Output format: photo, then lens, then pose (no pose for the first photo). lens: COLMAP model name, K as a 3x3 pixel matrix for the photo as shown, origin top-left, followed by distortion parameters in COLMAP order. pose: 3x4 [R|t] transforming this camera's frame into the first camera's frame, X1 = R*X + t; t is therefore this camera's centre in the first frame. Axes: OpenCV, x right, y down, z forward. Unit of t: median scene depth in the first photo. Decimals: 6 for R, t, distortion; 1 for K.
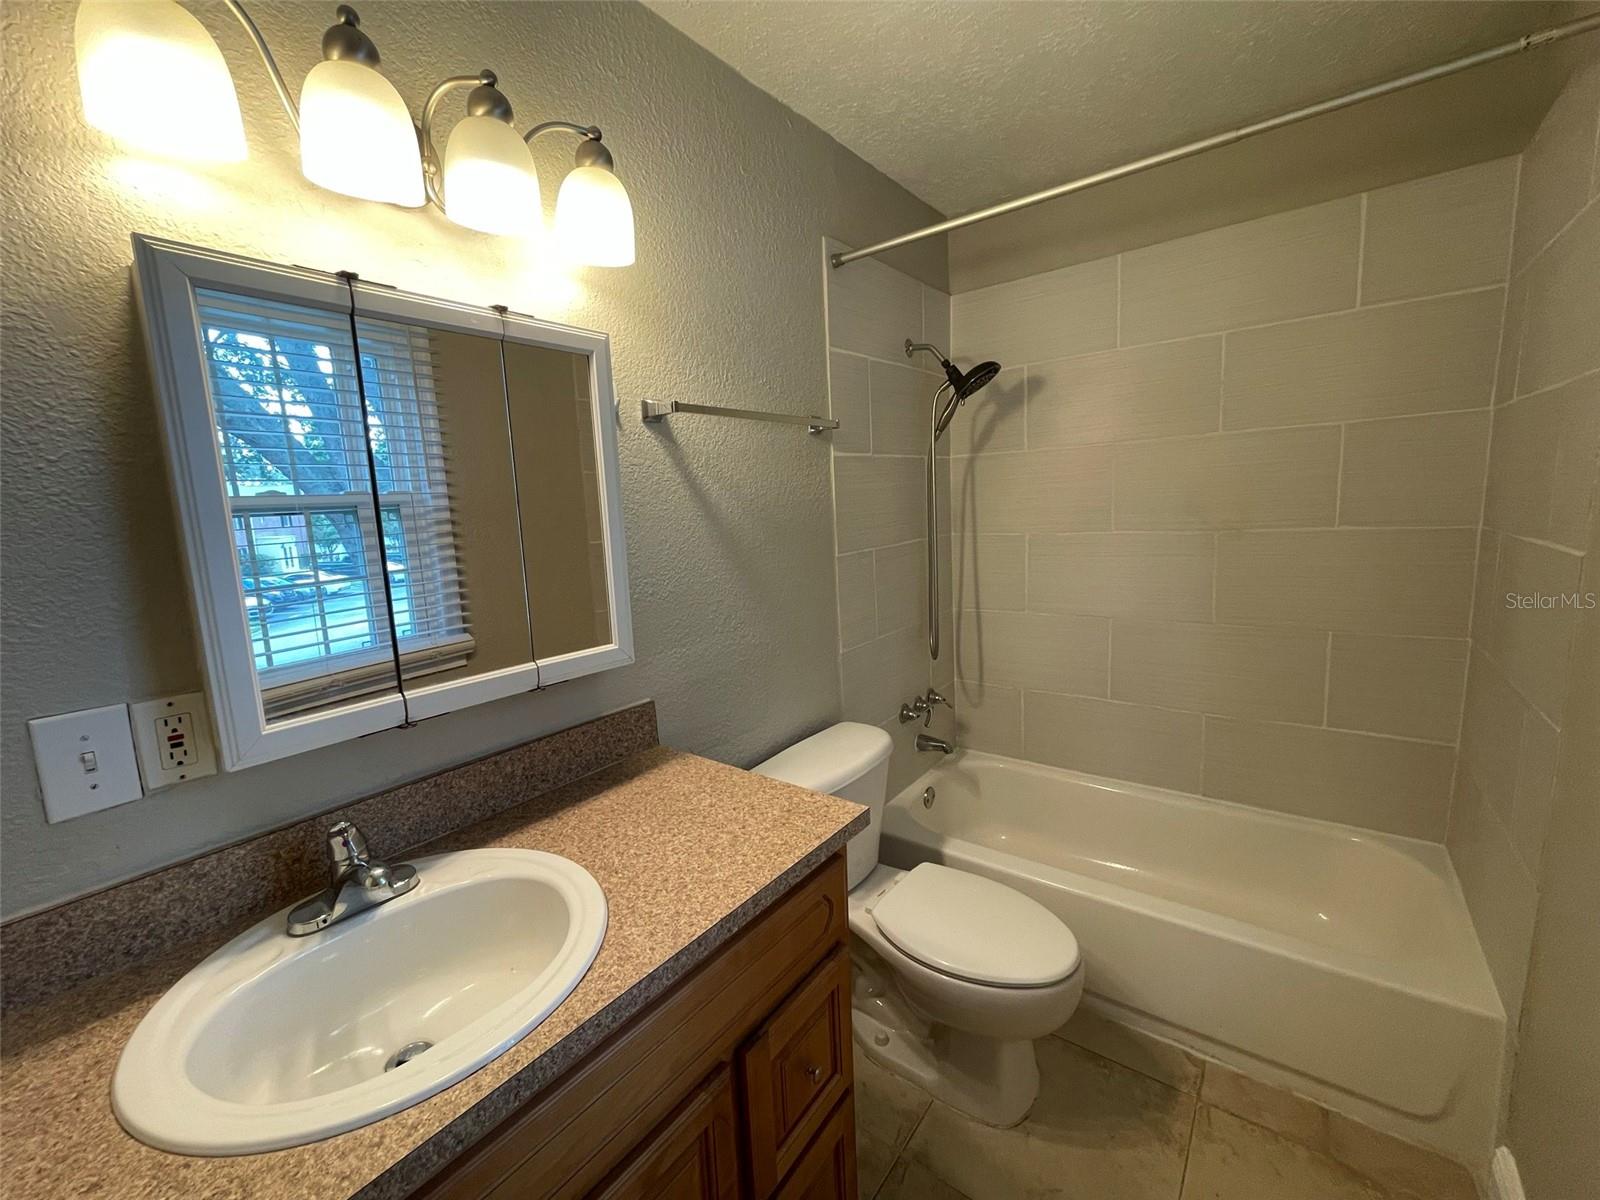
lens RADIAL K [[648.3, 0, 799.5], [0, 648.3, 596.6], [0, 0, 1]] dist [-0.002905, 0.000203]
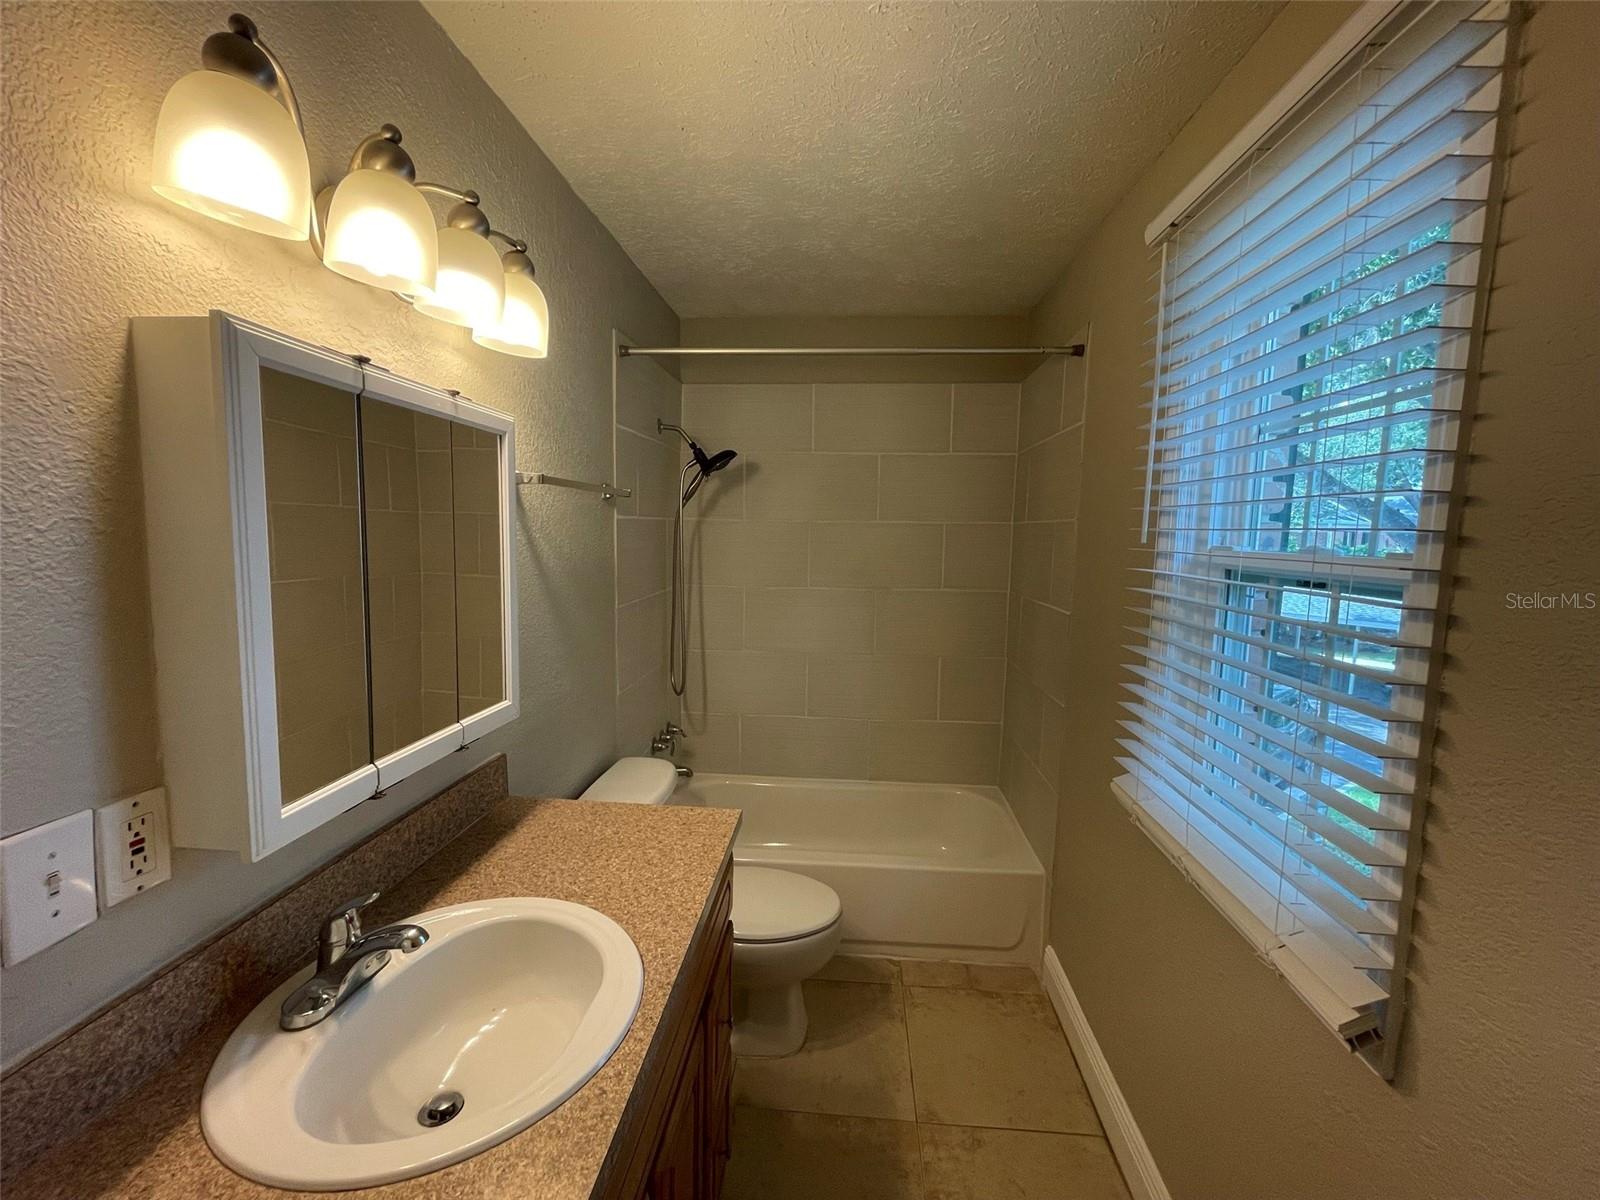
lens RADIAL K [[648.3, 0, 799.5], [0, 648.3, 596.6], [0, 0, 1]] dist [-0.002905, 0.000203]
pose [[0.835681, 0.008503, 0.549150, -0.616284], [0.021000, 0.998654, -0.047420, -0.047579], [-0.548814, 0.051160, 0.834377, -0.209512]]
